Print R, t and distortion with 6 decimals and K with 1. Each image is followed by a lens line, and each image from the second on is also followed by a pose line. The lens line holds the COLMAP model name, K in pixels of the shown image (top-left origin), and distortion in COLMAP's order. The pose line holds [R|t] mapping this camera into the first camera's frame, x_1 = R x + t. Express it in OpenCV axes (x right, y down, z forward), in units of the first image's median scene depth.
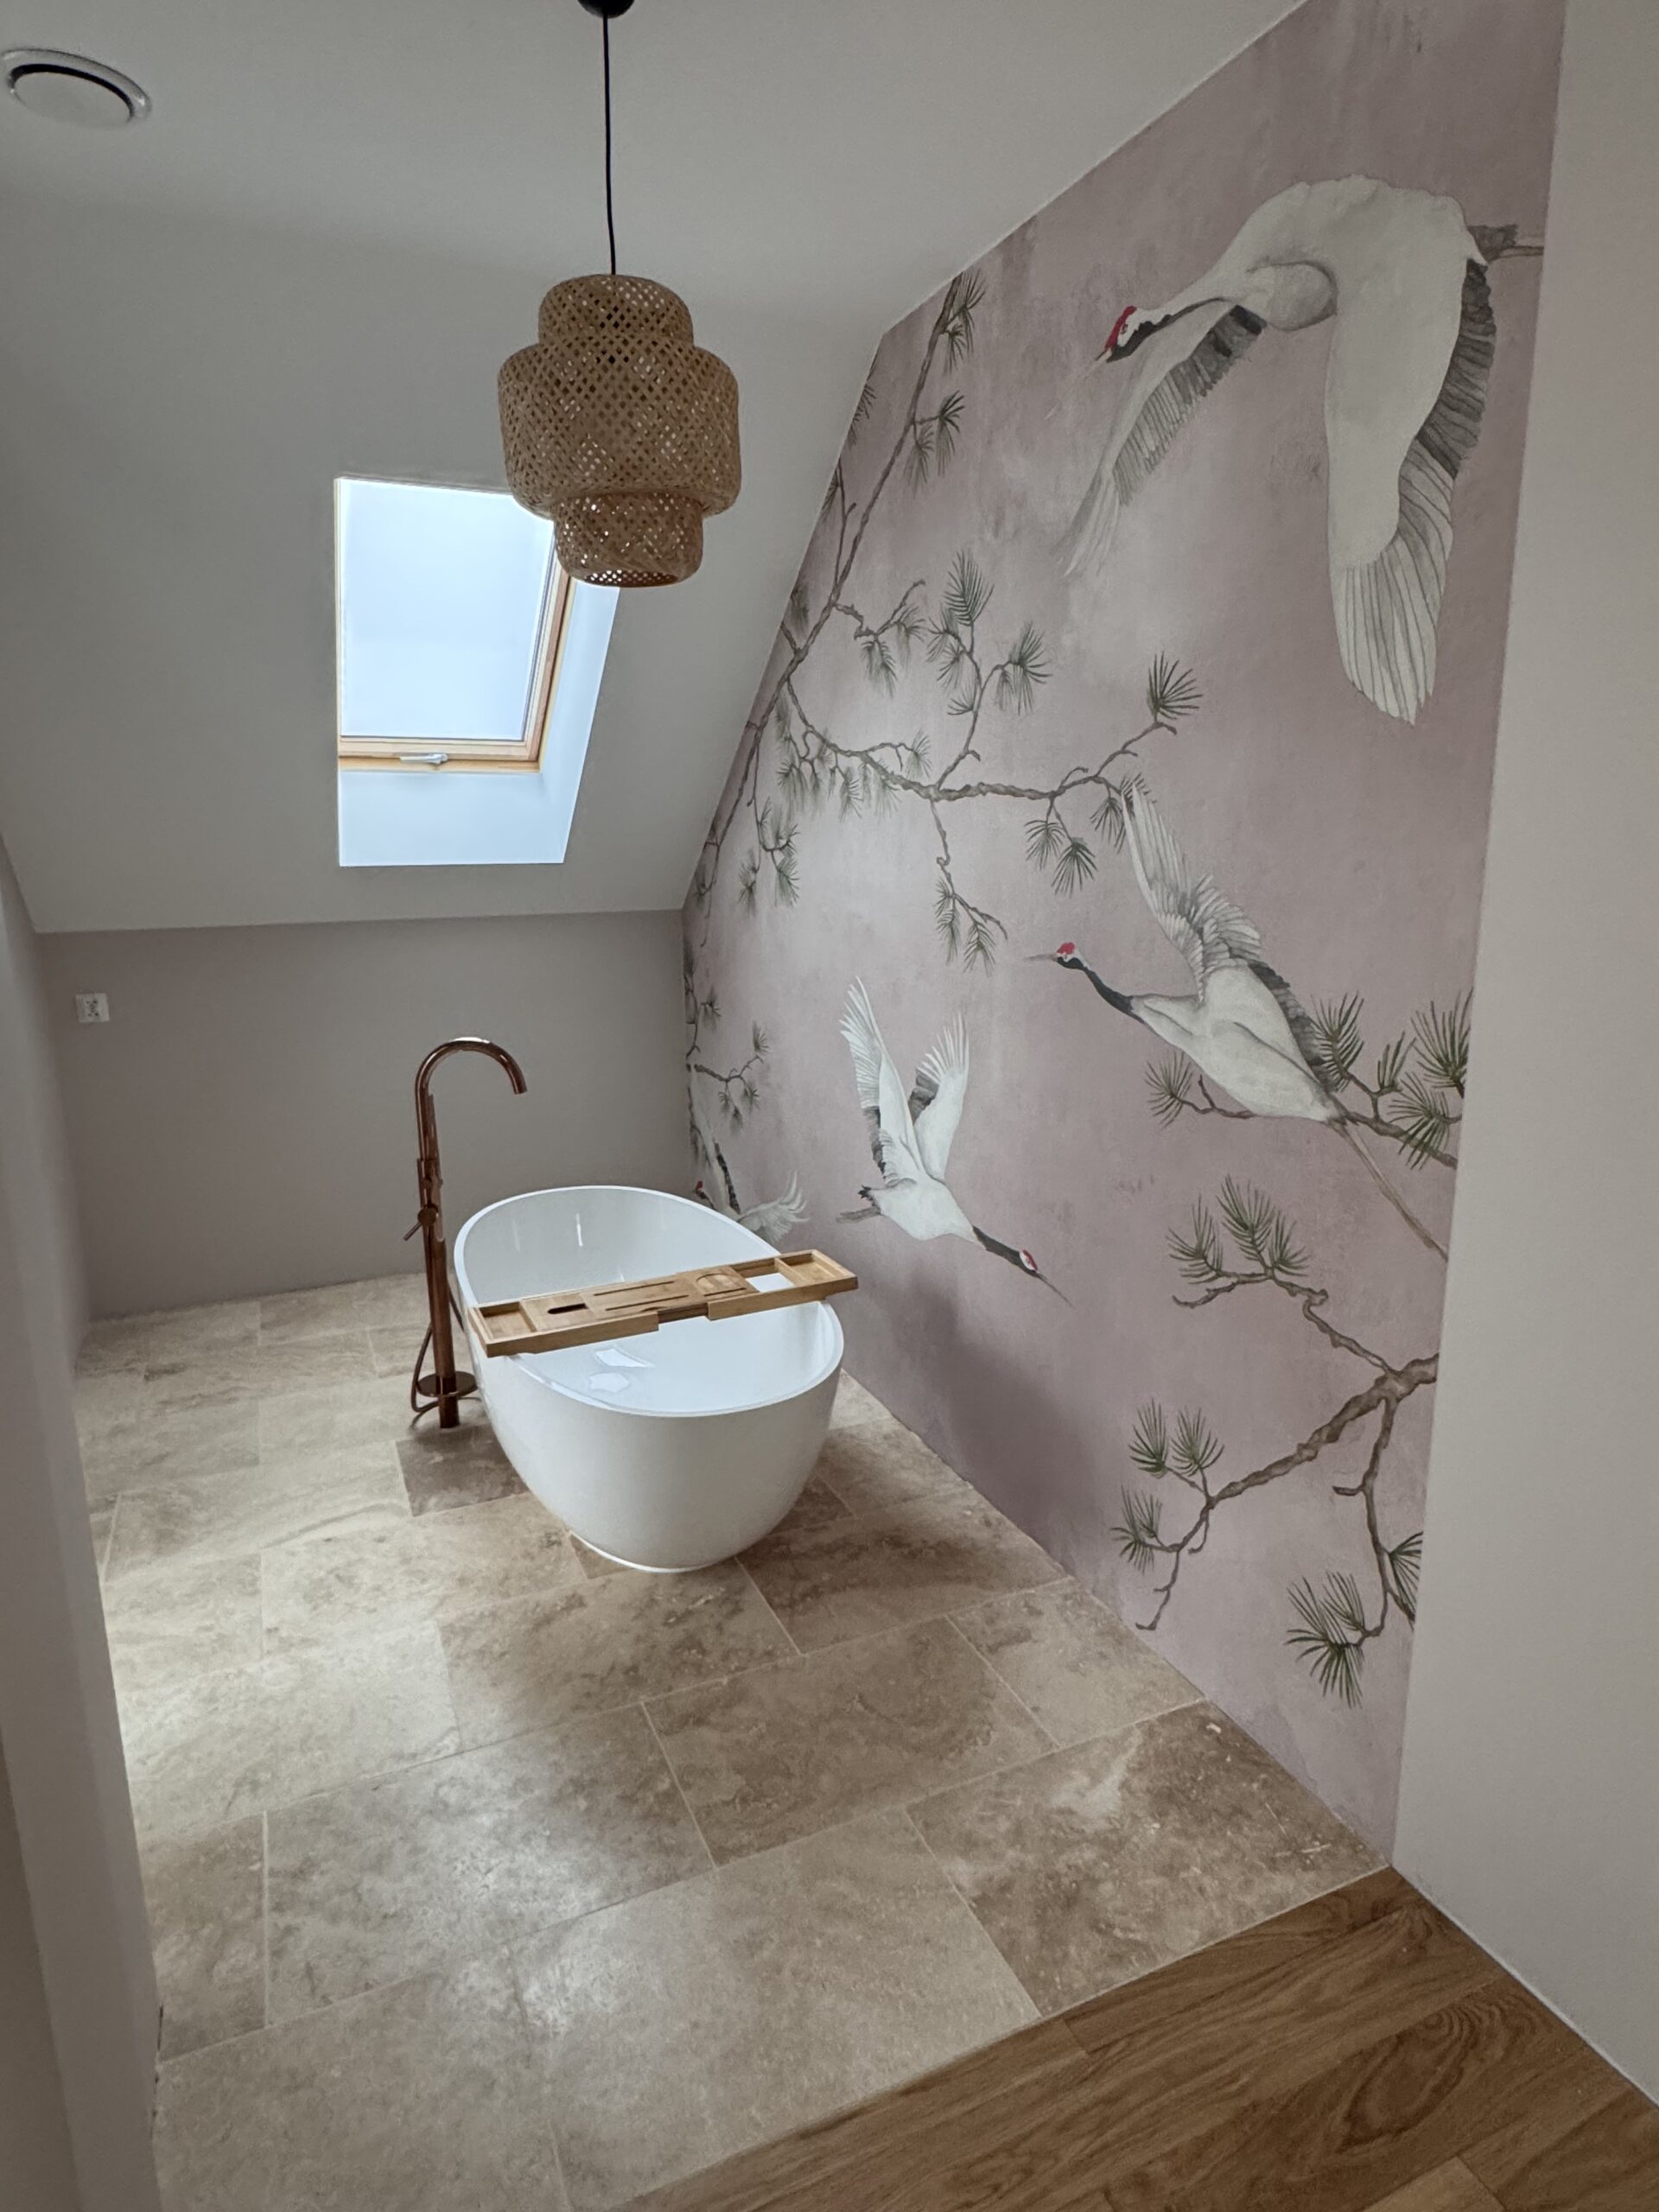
lens RADIAL K [[1266.6, 0, 829.5], [0, 1266.6, 1106.0], [0, 0, 1]] dist [-0.004599, 0.001508]
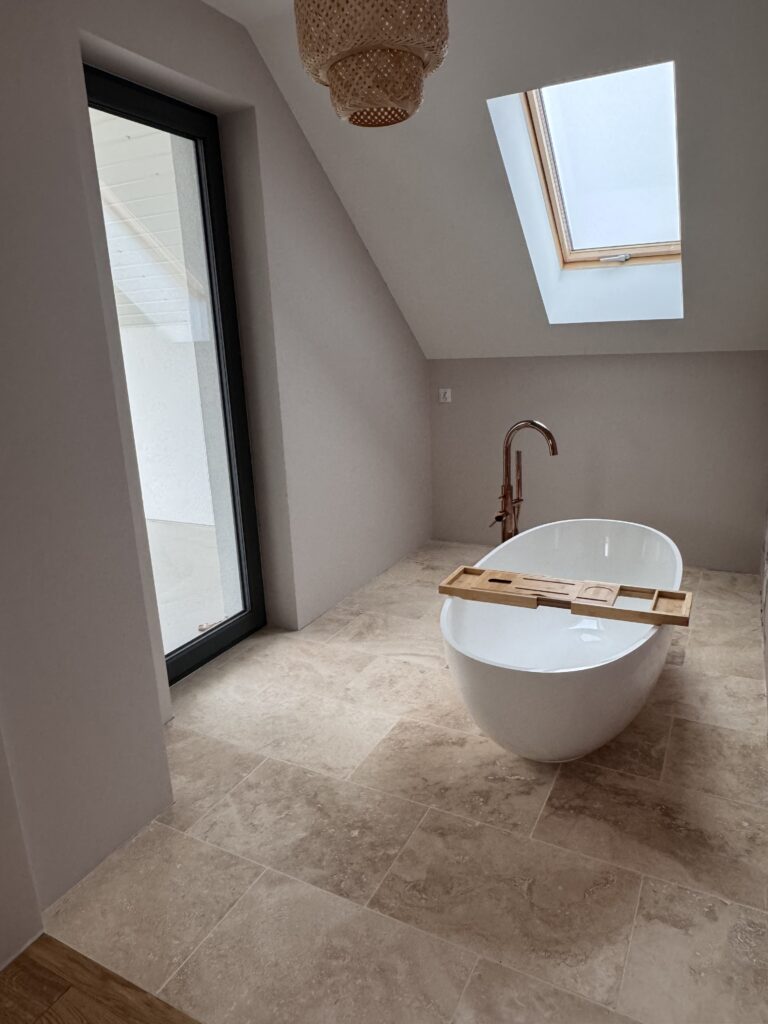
lens RADIAL K [[664.6, 0, 384.0], [0, 664.6, 512.0], [0, 0, 1]] dist [-0.005644, 0.000039]
pose [[0.617841, 0.185805, -0.764035, 0.364080], [-0.130559, 0.982433, 0.133340, -0.029571], [0.775388, 0.017369, 0.631246, 0.319778]]
